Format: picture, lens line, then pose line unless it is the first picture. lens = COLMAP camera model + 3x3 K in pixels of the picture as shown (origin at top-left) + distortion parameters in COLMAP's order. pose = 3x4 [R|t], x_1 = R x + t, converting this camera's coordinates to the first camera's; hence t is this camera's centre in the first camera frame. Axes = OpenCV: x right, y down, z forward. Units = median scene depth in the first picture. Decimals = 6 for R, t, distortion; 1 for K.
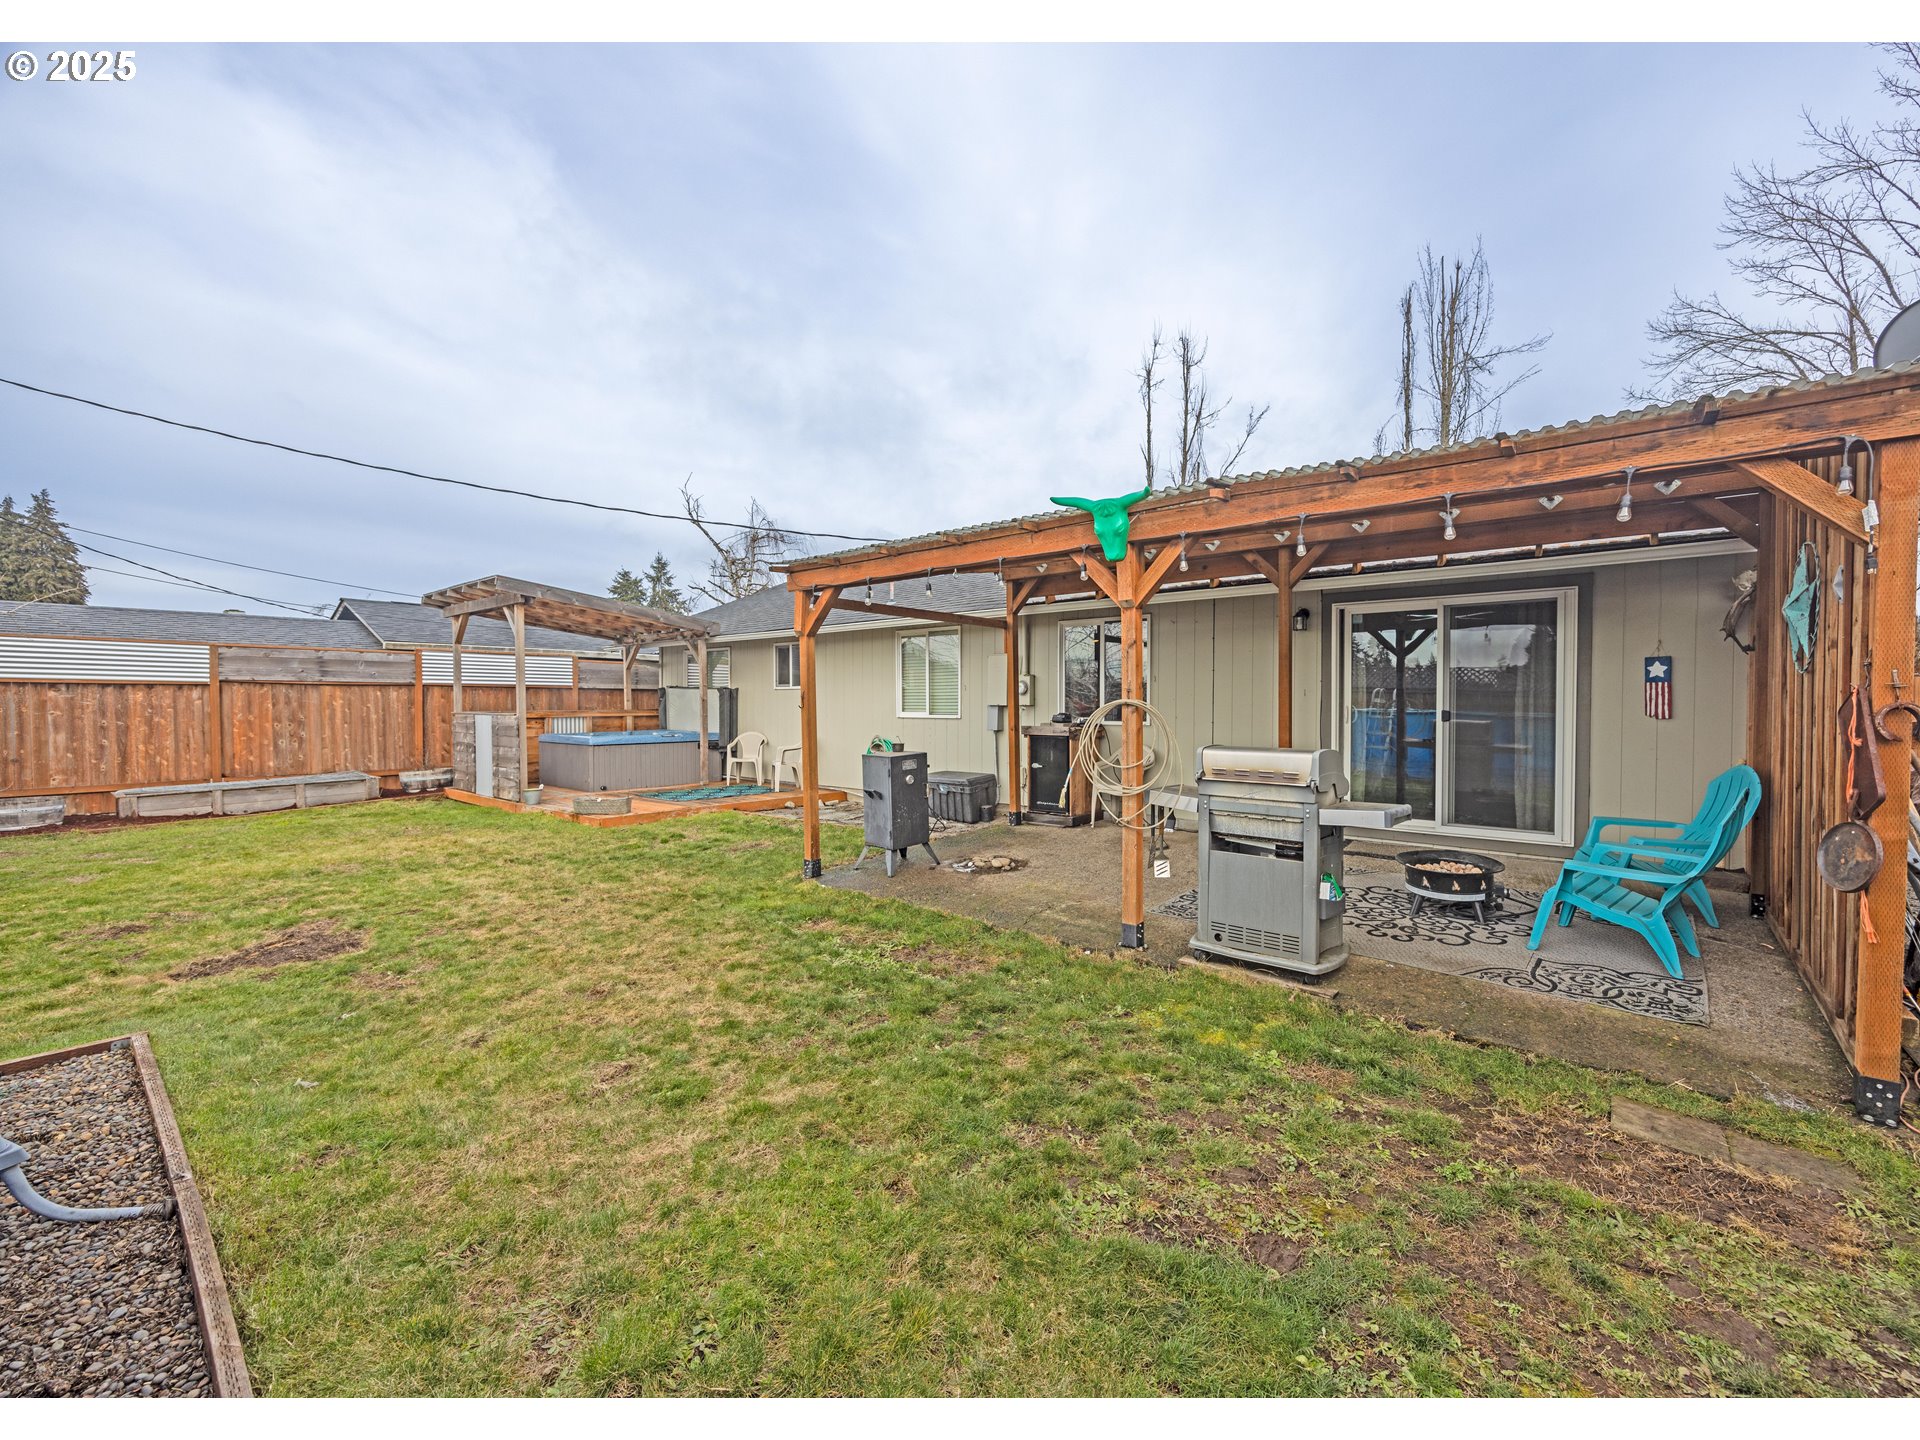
lens RADIAL K [[784.2, 0, 1062.9], [0, 784.2, 721.9], [0, 0, 1]] dist [-0.002656, -0.000080]
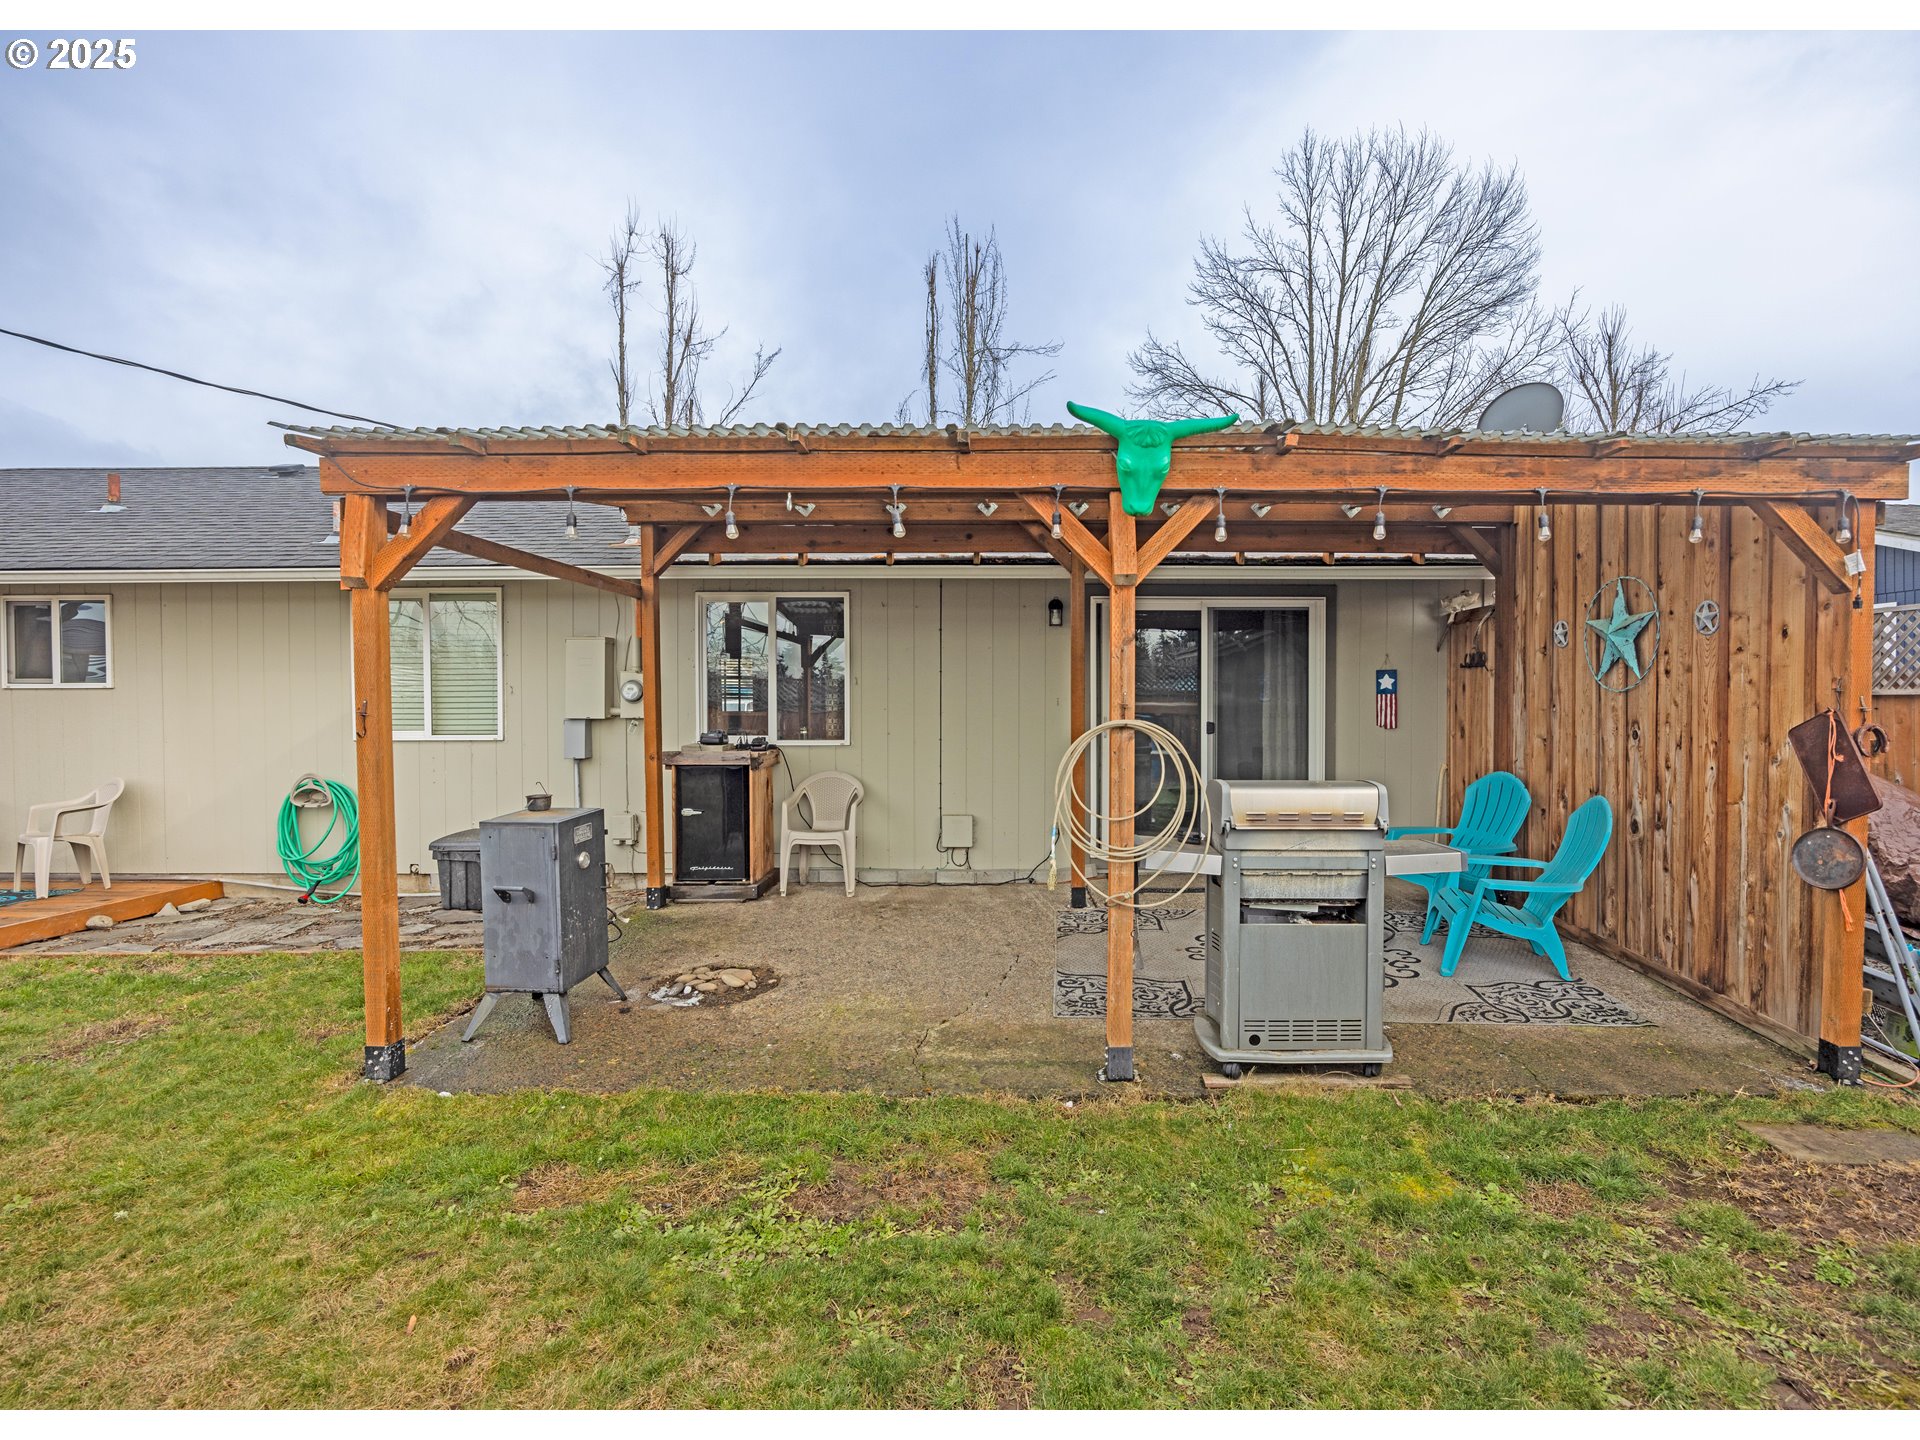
lens RADIAL K [[882.0, 0, 960.0], [0, 882.0, 720.0], [0, 0, 1]] dist [-0.014922, 0.000708]
pose [[0.800061, -0.013915, 0.599758, -0.342564], [0.014550, 0.999887, 0.003790, -0.023608], [-0.599742, 0.005694, 0.800173, 0.328195]]
